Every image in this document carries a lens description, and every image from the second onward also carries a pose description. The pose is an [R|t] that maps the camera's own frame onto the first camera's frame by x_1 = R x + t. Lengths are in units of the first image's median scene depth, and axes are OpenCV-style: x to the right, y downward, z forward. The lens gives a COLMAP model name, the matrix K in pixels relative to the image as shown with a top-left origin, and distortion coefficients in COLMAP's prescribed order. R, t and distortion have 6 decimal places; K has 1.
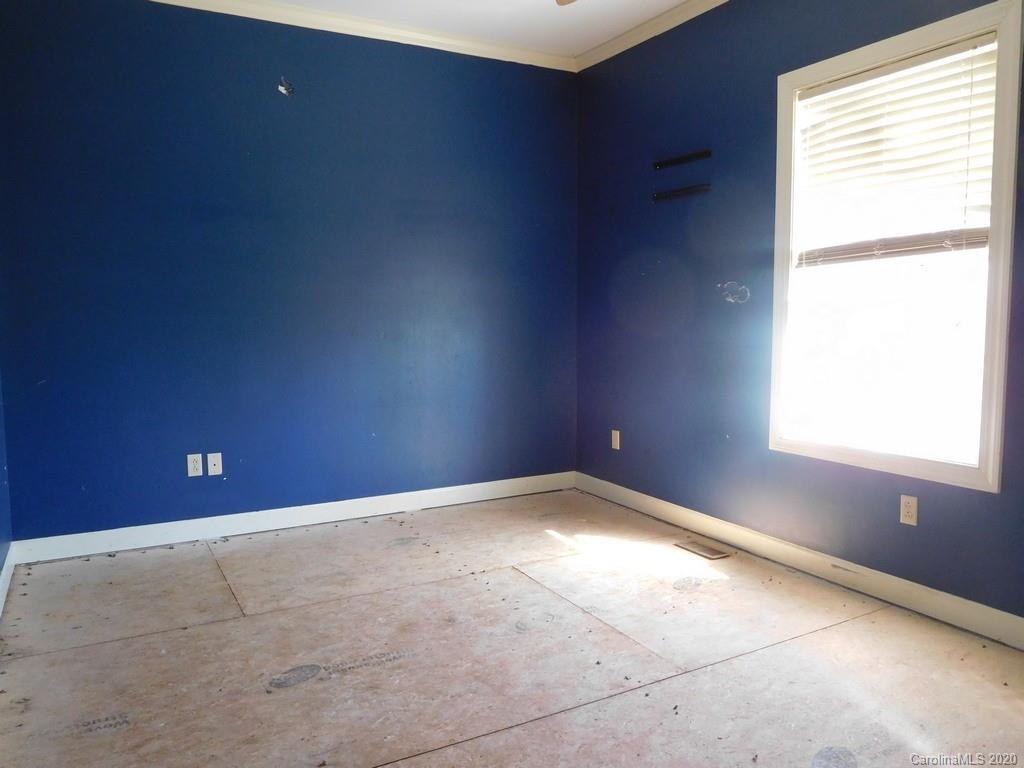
lens RADIAL K [[759.2, 0, 510.0], [0, 759.2, 382.4], [0, 0, 1]] dist [-0.020535, 0.010371]
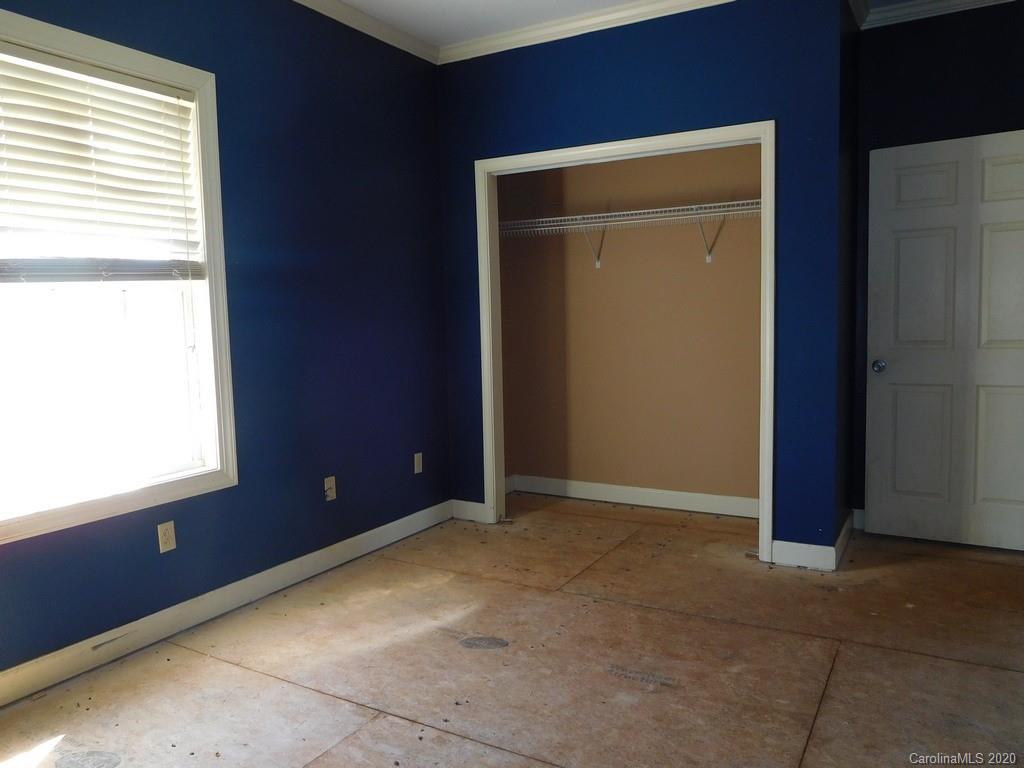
lens RADIAL K [[759.2, 0, 506.6], [0, 759.2, 384.9], [0, 0, 1]] dist [-0.020535, 0.010371]
pose [[-0.506213, -0.062313, 0.860154, -0.578017], [0.108040, 0.984947, 0.134936, -0.121446], [-0.855614, 0.161237, -0.491861, 1.145588]]
